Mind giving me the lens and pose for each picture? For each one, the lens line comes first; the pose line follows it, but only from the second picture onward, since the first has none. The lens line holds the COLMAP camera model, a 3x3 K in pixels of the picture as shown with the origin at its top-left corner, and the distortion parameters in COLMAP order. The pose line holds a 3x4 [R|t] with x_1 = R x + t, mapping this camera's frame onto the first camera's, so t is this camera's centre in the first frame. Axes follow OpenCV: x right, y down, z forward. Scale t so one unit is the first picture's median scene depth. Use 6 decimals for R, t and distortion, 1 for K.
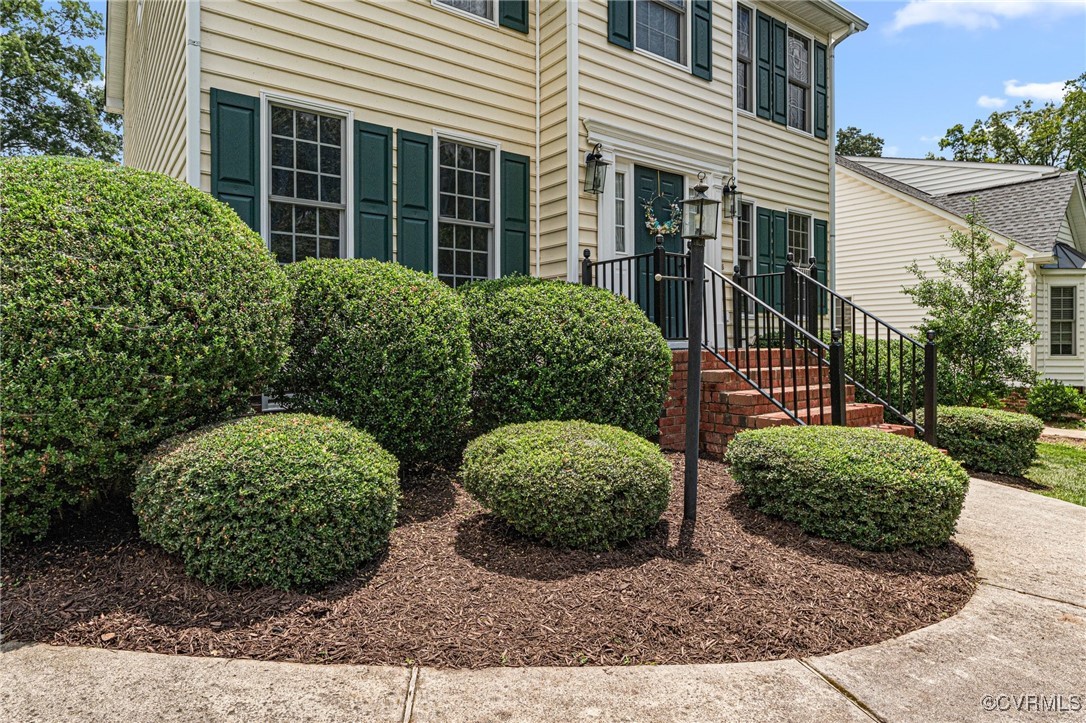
lens RADIAL K [[615.0, 0, 541.3], [0, 615.0, 344.7], [0, 0, 1]] dist [0.001149, -0.001833]
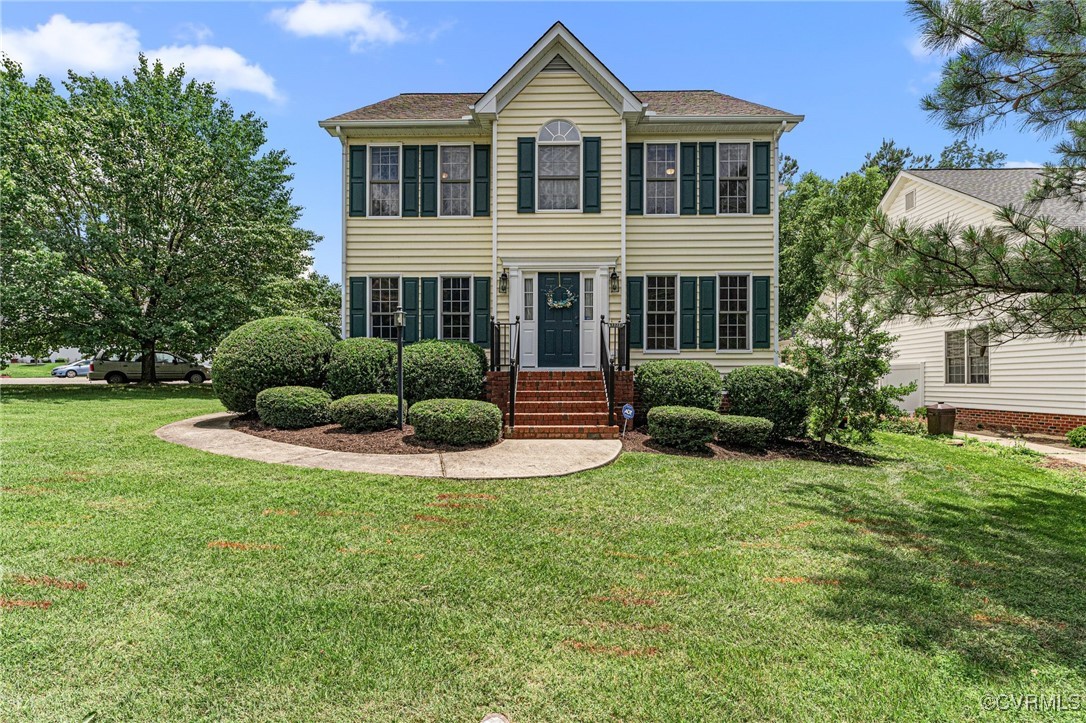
lens RADIAL K [[507.1, 0, 544.6], [0, 507.1, 379.6], [0, 0, 1]] dist [-0.001212, -0.000115]
pose [[0.799766, -0.000810, -0.600311, 1.187023], [-0.003333, 0.999978, -0.005789, 0.042268], [0.600302, 0.006631, 0.799746, -0.228900]]
